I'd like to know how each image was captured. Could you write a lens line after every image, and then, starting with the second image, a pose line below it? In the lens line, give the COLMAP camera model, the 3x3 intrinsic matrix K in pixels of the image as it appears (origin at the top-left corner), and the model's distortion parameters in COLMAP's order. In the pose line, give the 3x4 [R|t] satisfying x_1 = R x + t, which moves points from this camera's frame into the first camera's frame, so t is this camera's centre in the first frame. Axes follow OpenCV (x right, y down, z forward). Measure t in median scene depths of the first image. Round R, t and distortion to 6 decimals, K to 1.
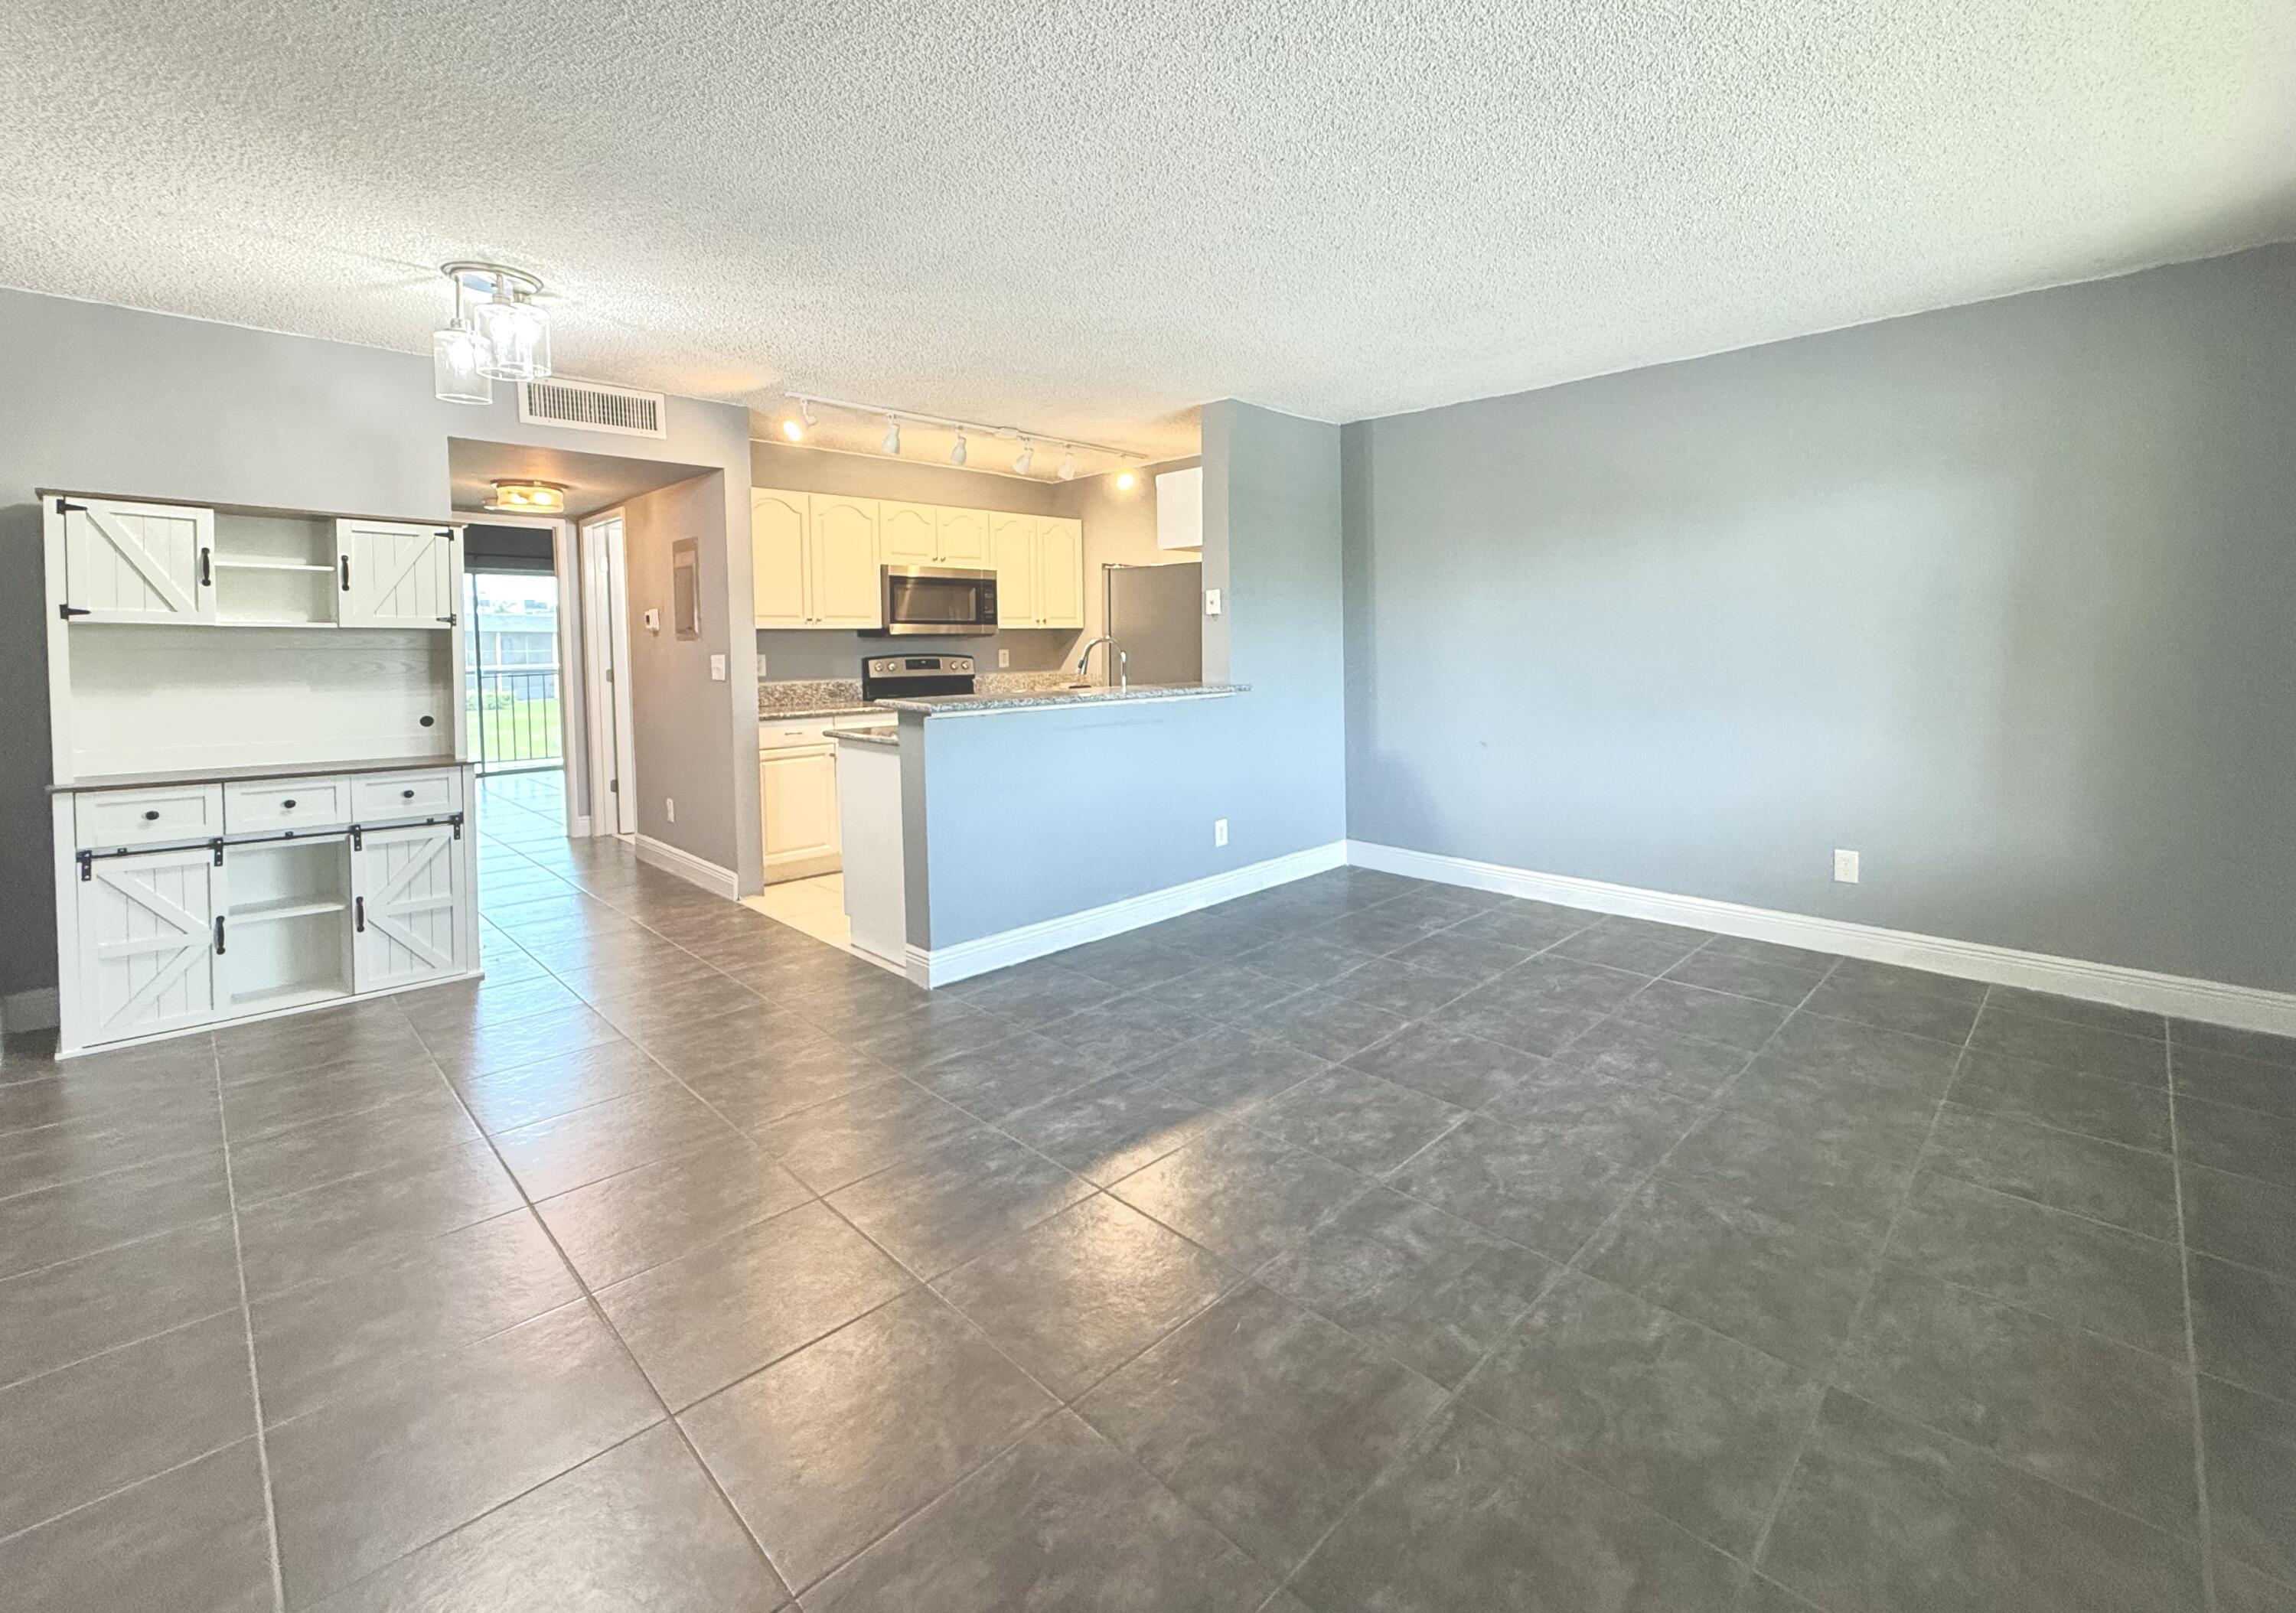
lens RADIAL K [[971.8, 0, 1226.4], [0, 971.8, 689.0], [0, 0, 1]] dist [-0.004542, 0.001591]
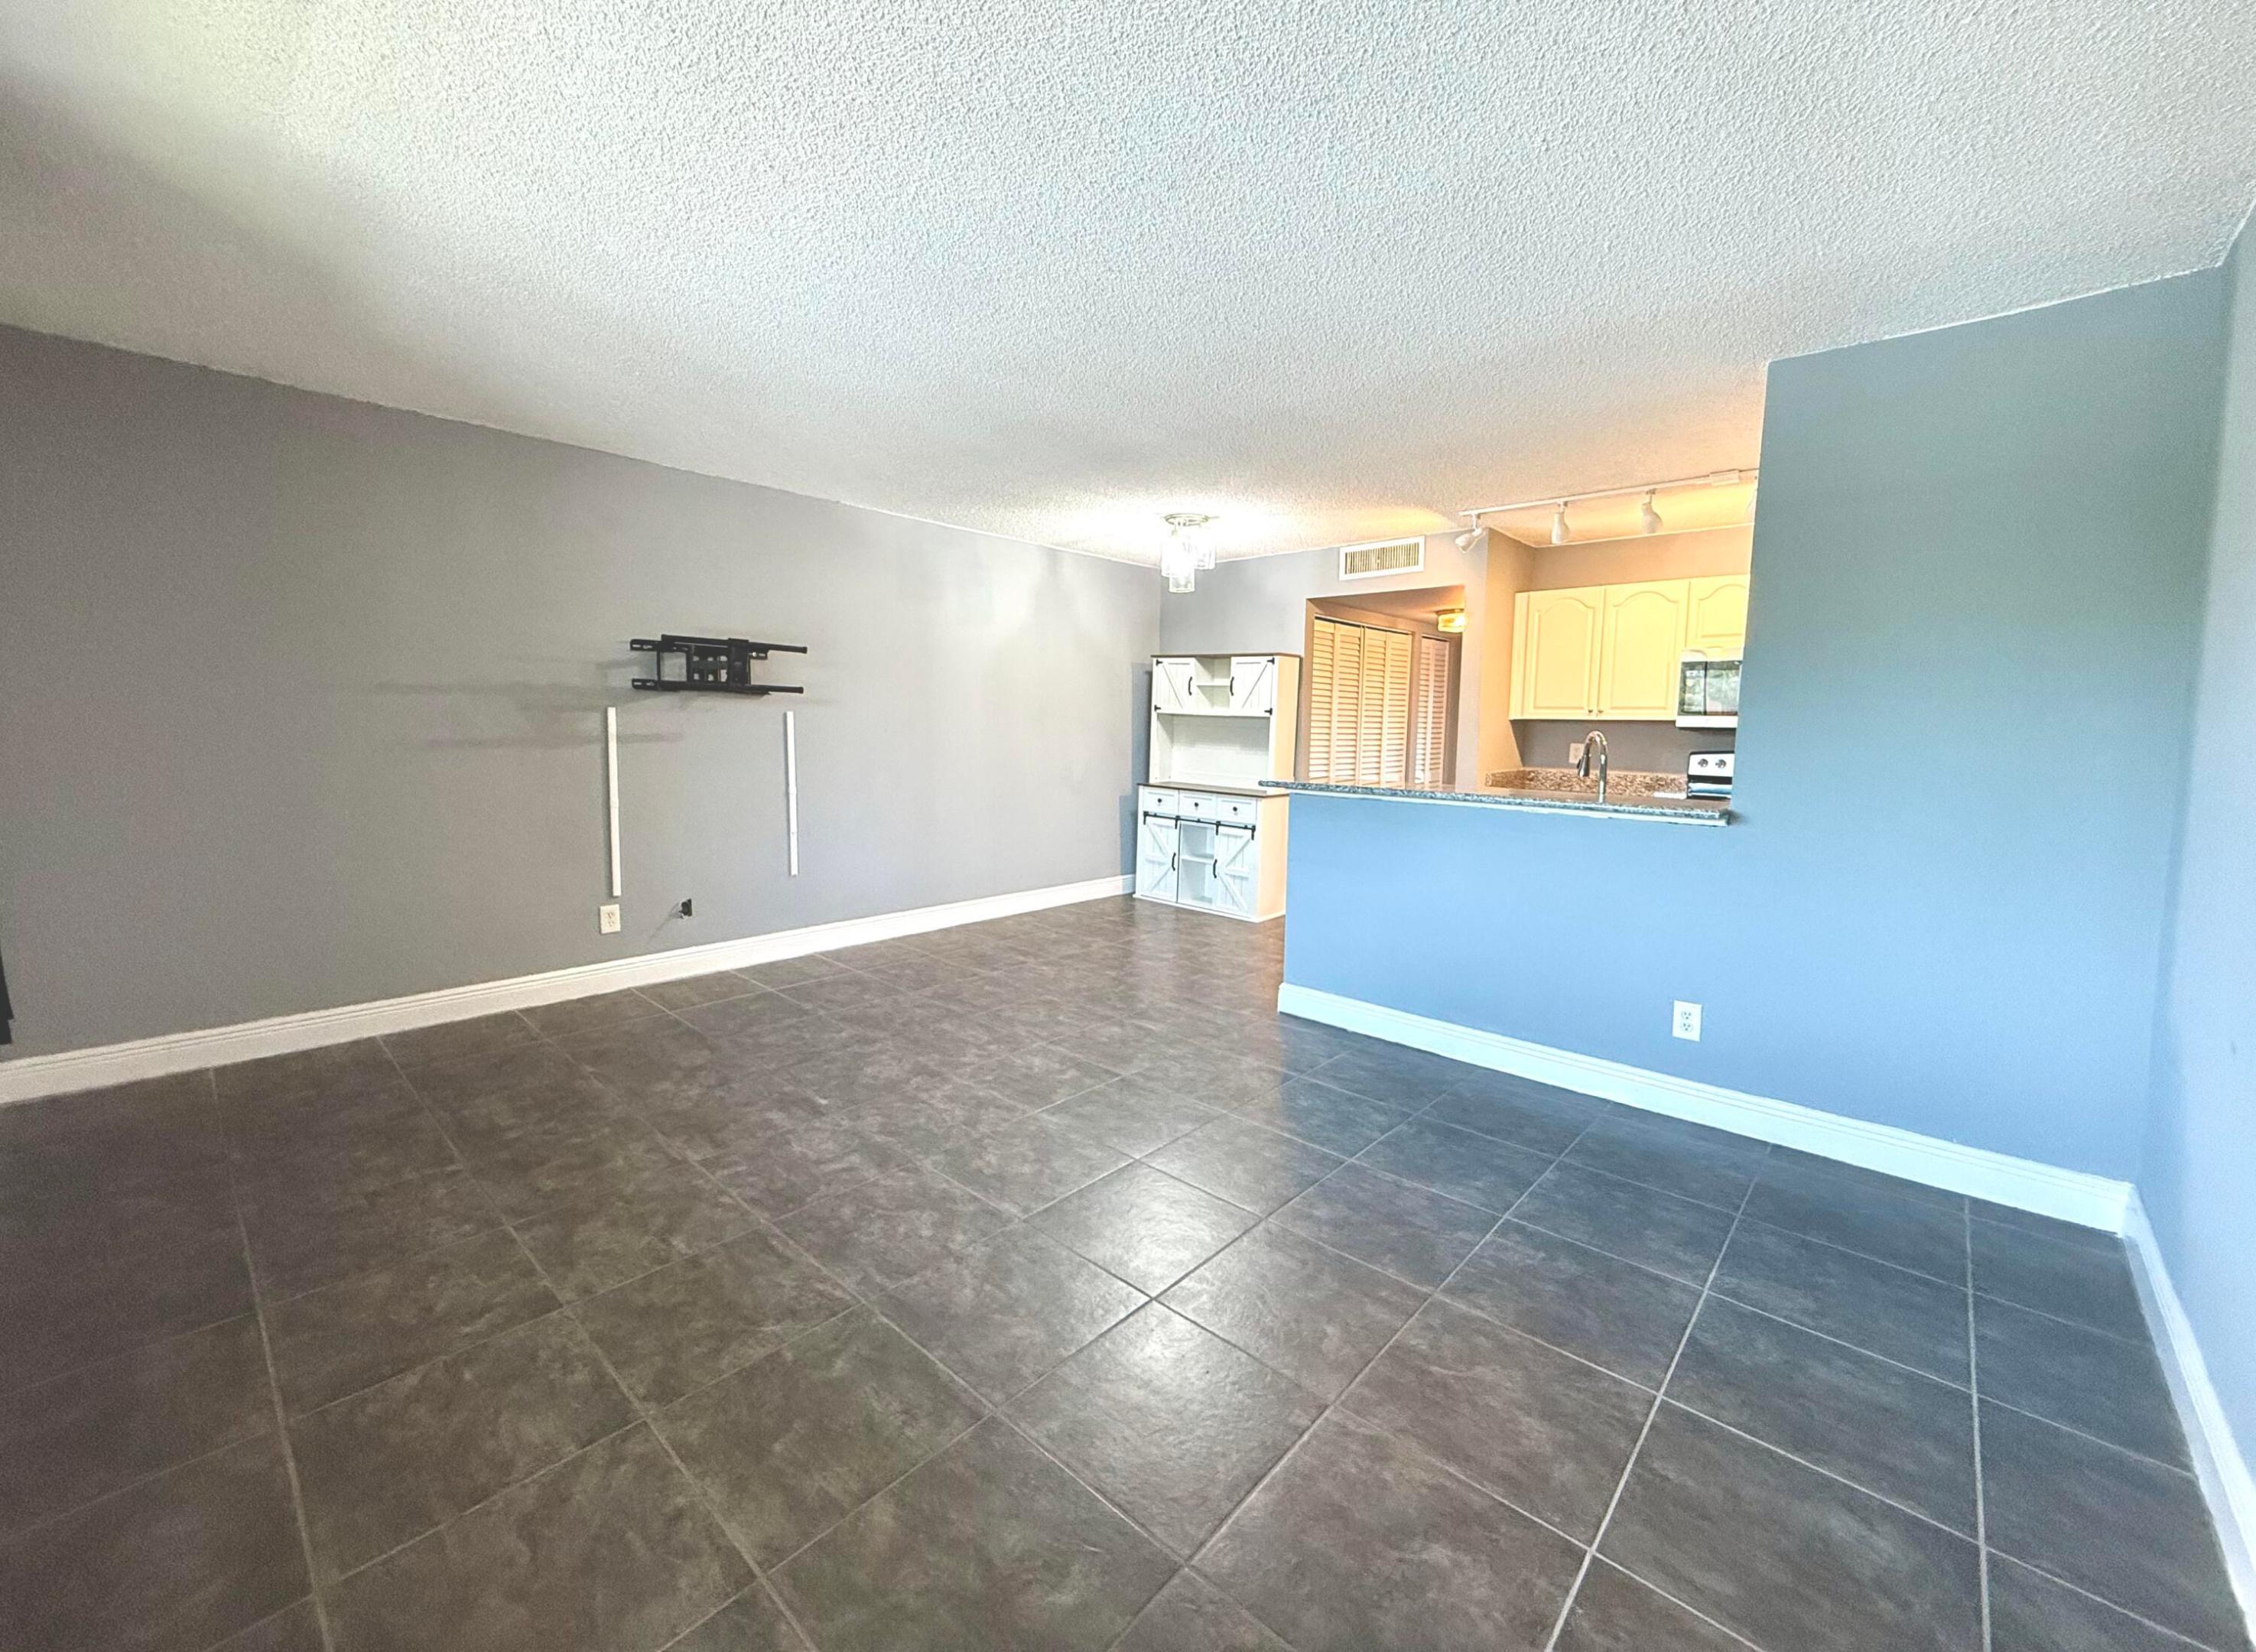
lens RADIAL K [[901.0, 0, 1135.9], [0, 901.0, 805.8], [0, 0, 1]] dist [0.002309, -0.001014]
pose [[0.018347, 0.104198, -0.994387, 0.822176], [-0.069105, 0.992309, 0.102705, -0.057148], [0.997441, 0.066833, 0.025406, 0.785836]]
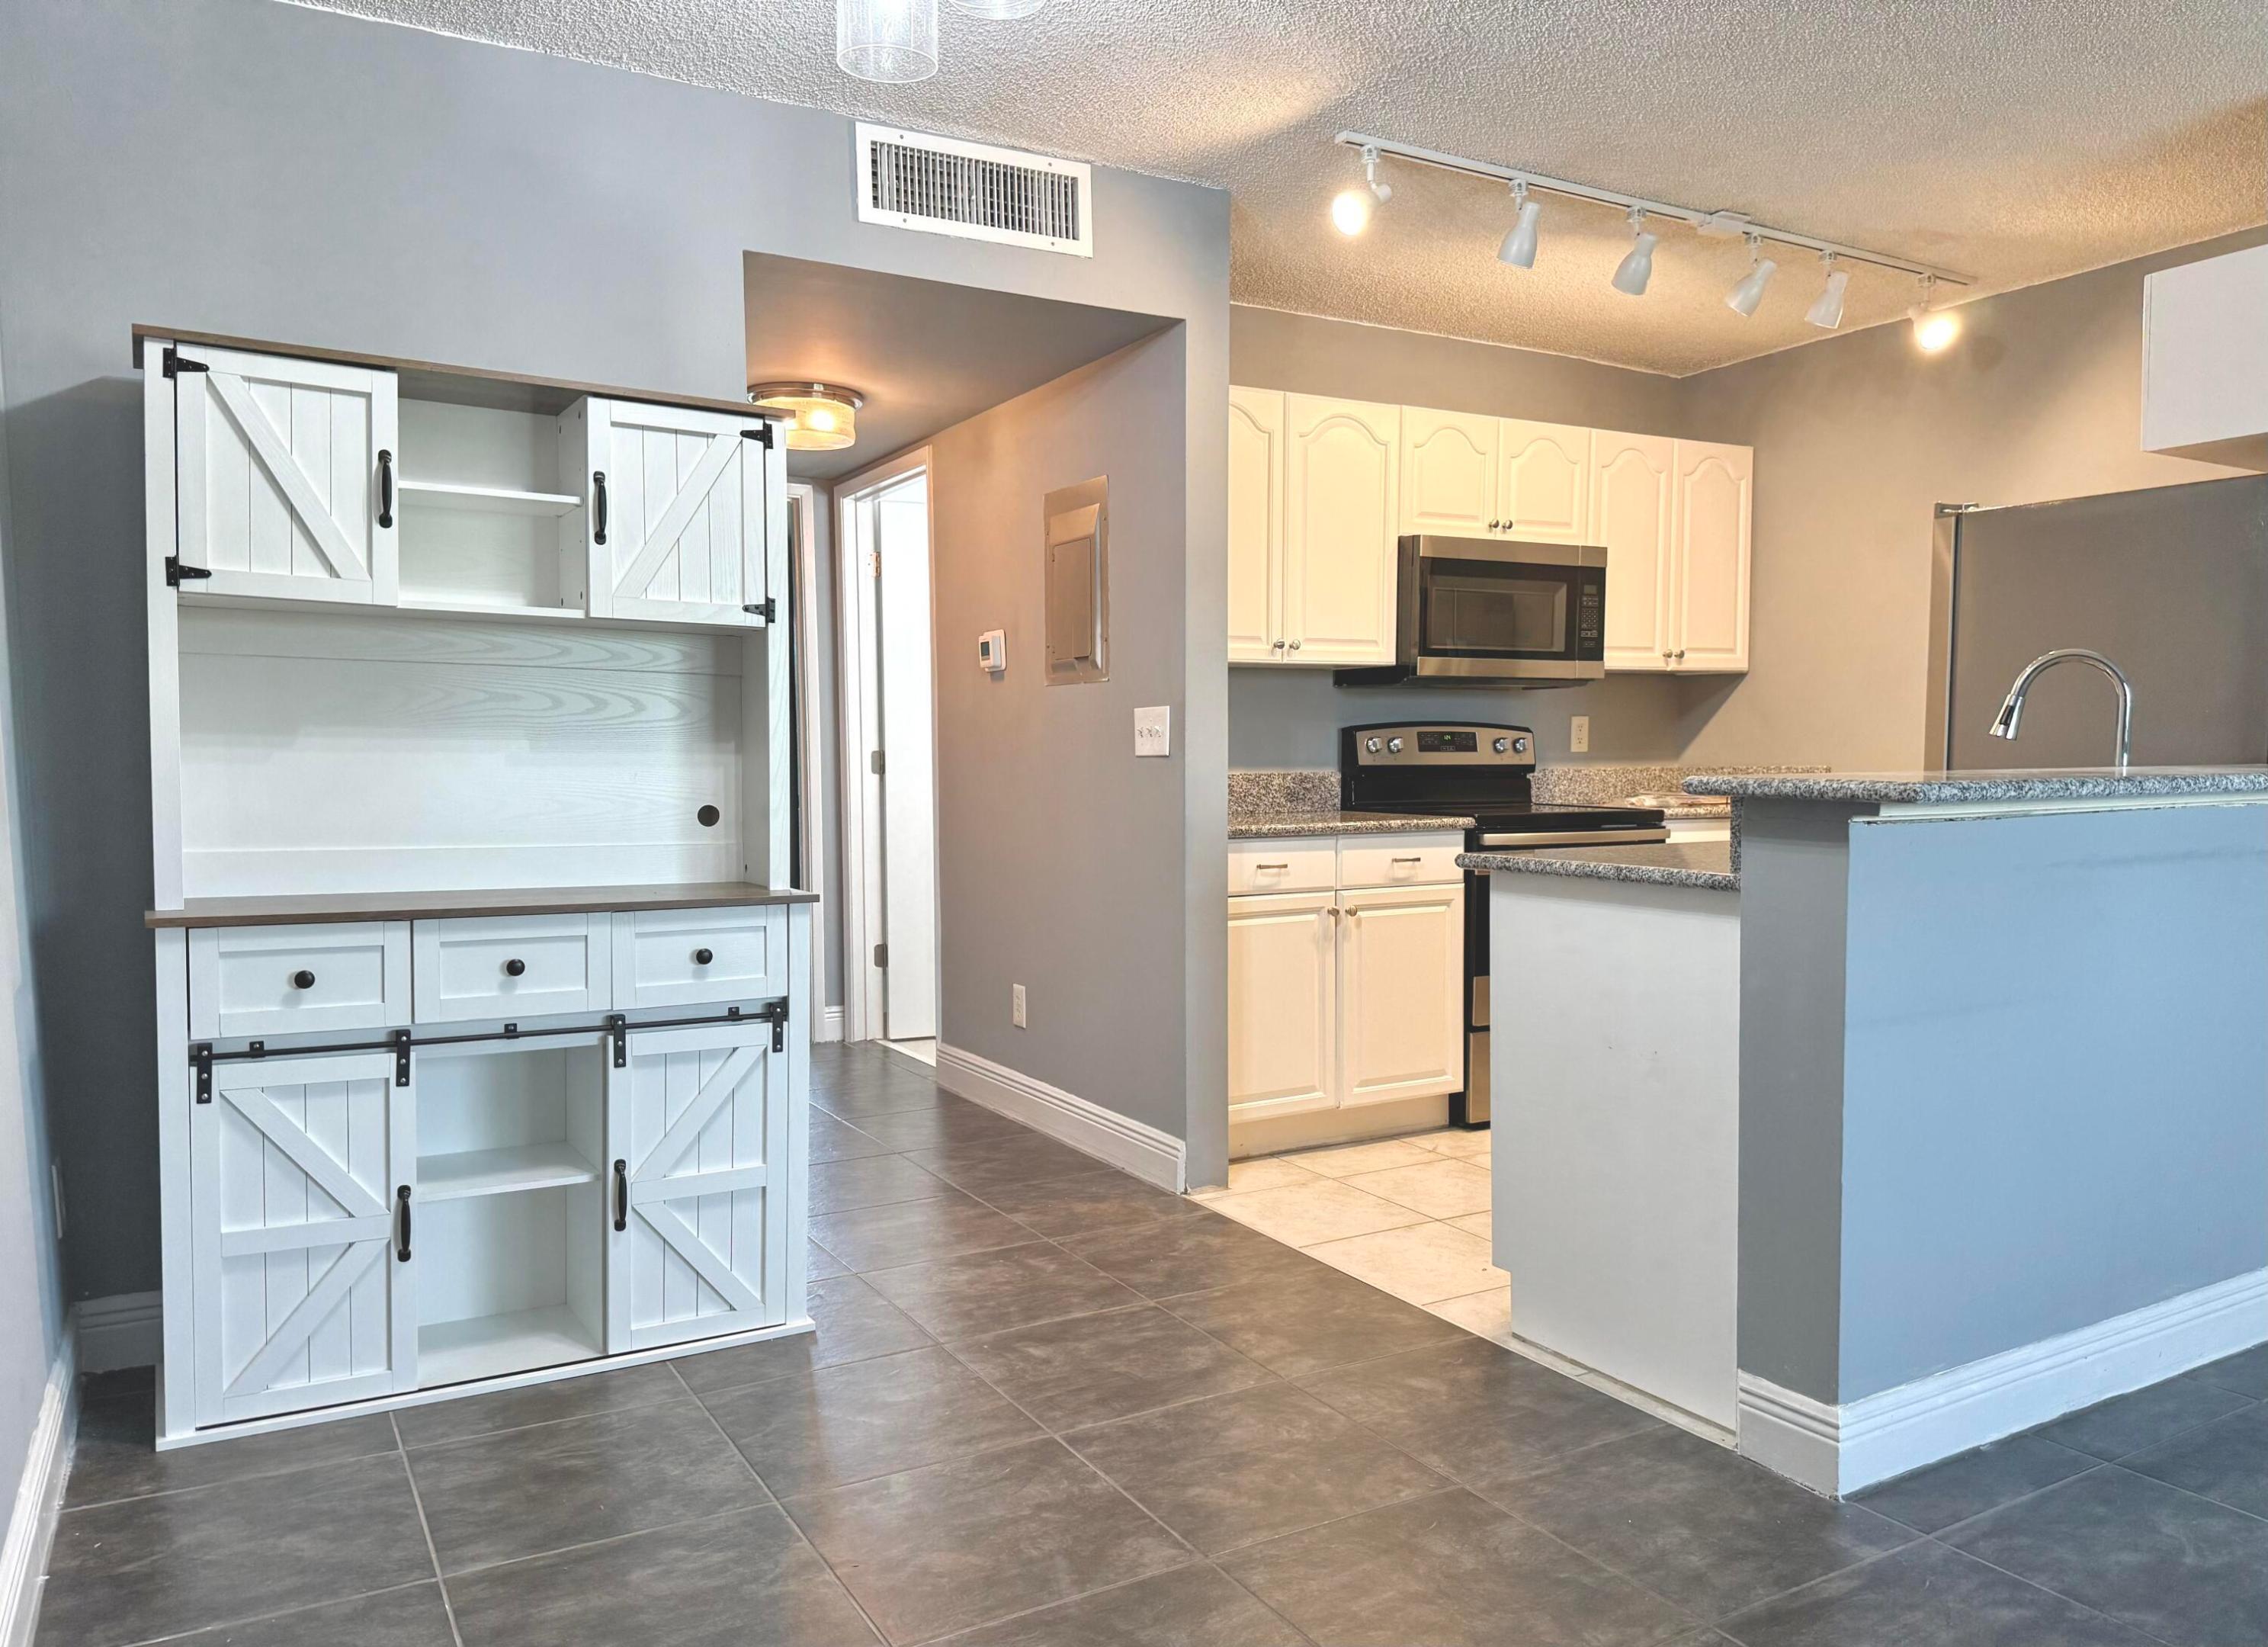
lens RADIAL K [[1582.8, 0, 1144.0], [0, 1582.8, 858.9], [0, 0, 1]] dist [0.042441, -0.052714]
pose [[0.956573, 0.023980, -0.290504, -0.400347], [-0.018332, 0.999587, 0.022149, 0.036755], [0.290915, -0.015862, 0.956617, 0.296740]]
